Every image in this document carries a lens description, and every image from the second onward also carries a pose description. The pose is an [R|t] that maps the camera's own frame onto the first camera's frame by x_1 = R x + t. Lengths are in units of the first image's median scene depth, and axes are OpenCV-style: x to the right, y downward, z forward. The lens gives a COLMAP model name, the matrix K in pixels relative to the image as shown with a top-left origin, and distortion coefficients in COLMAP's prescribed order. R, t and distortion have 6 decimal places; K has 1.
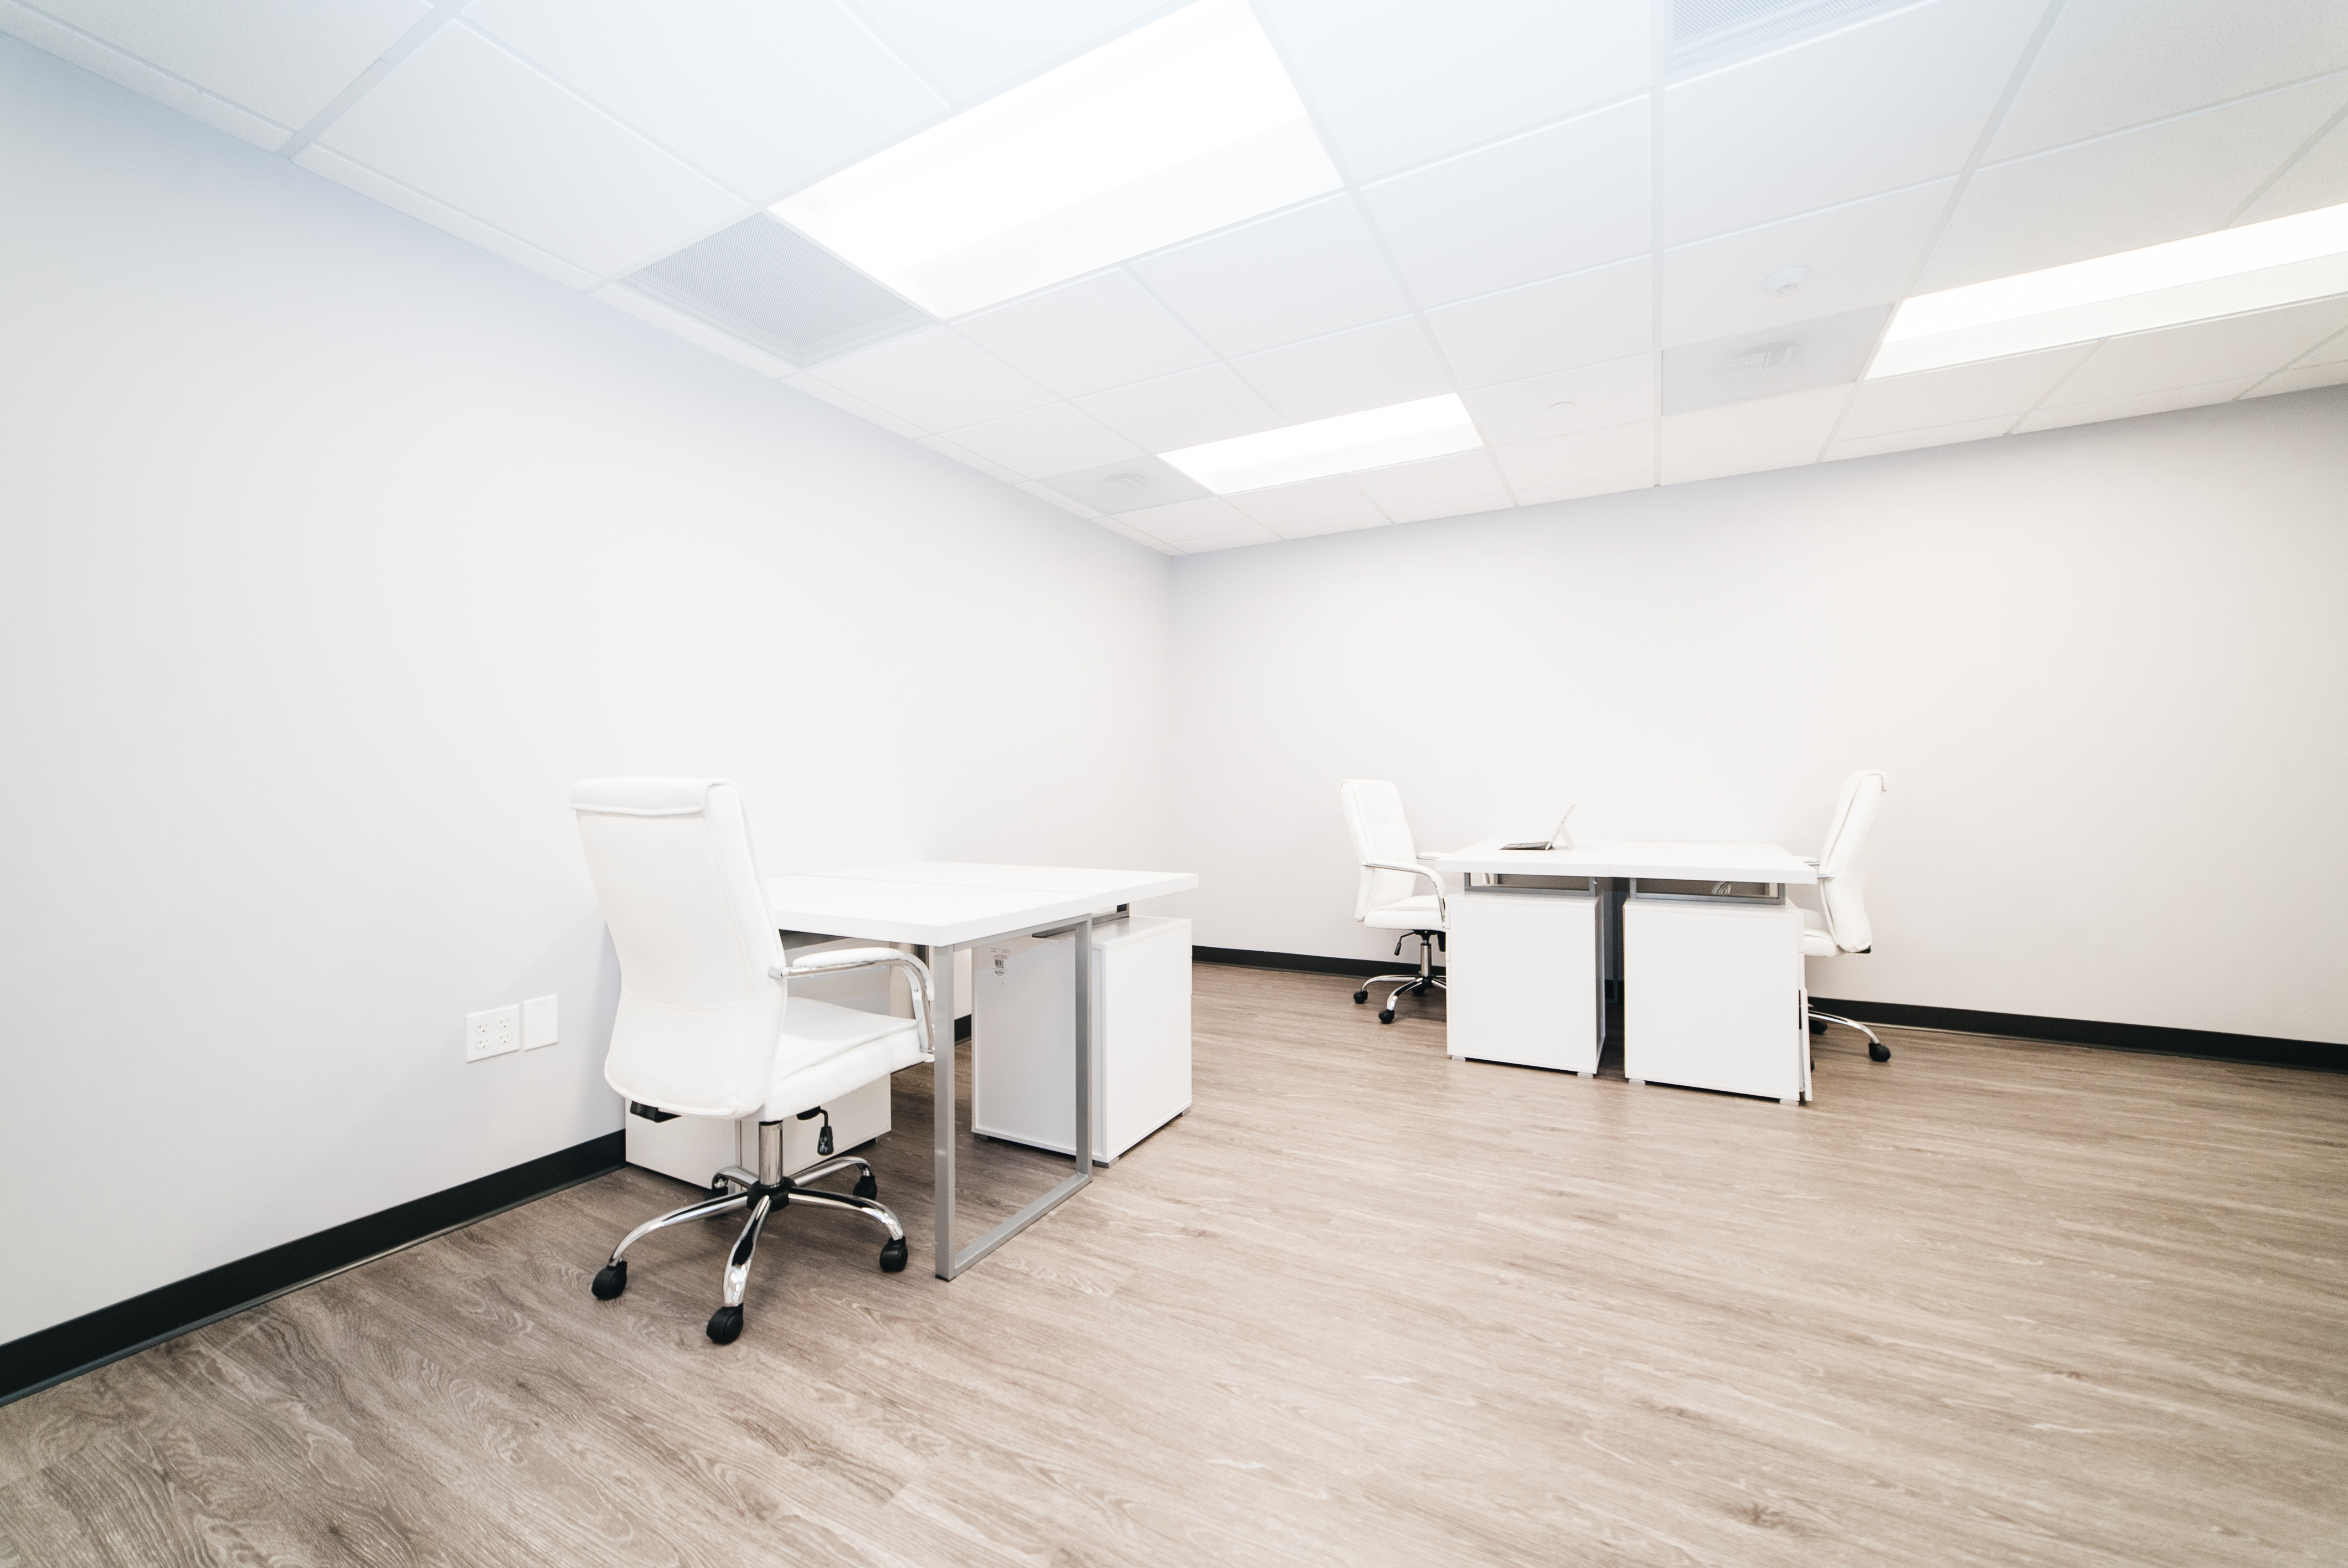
lens RADIAL K [[894.8, 0, 1171.8], [0, 894.8, 763.8], [0, 0, 1]] dist [-0.003633, 0.001152]
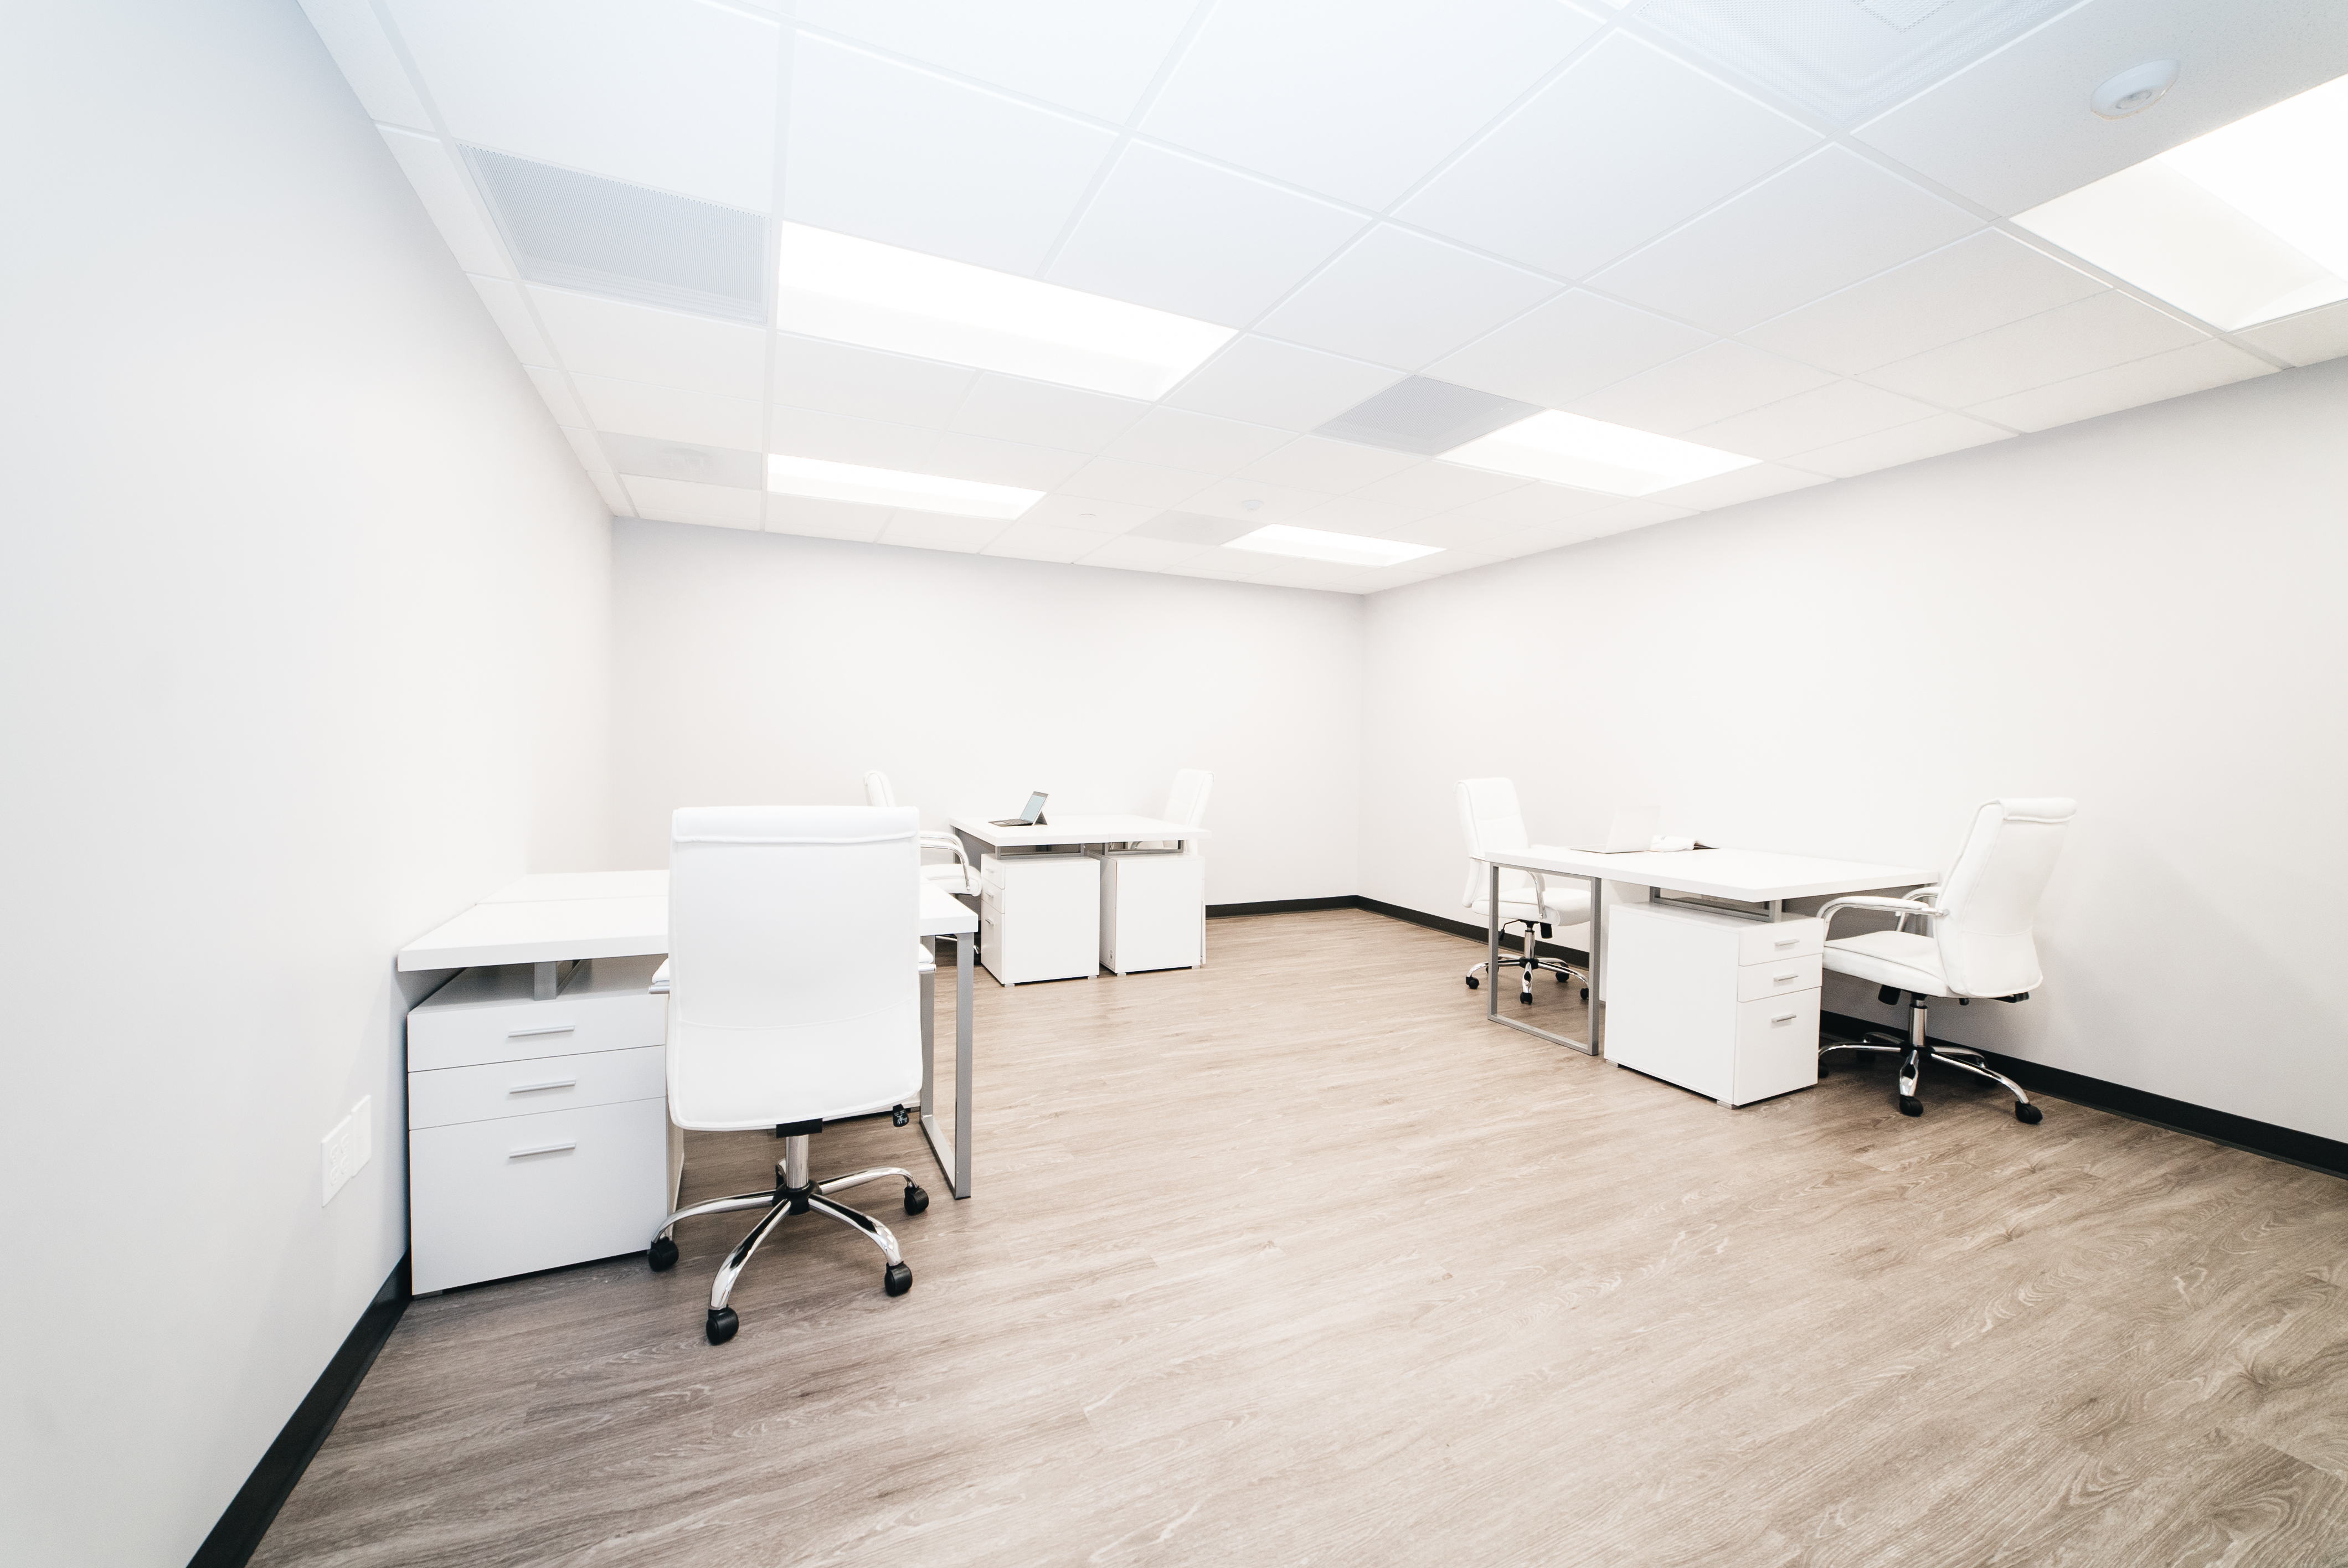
lens RADIAL K [[894.8, 0, 1169.8], [0, 894.8, 780.1], [0, 0, 1]] dist [-0.003633, 0.001152]
pose [[0.589223, -0.008535, 0.807925, -1.196316], [-0.038981, 0.998479, 0.038977, -0.076073], [-0.807029, -0.054460, 0.587995, 0.068224]]
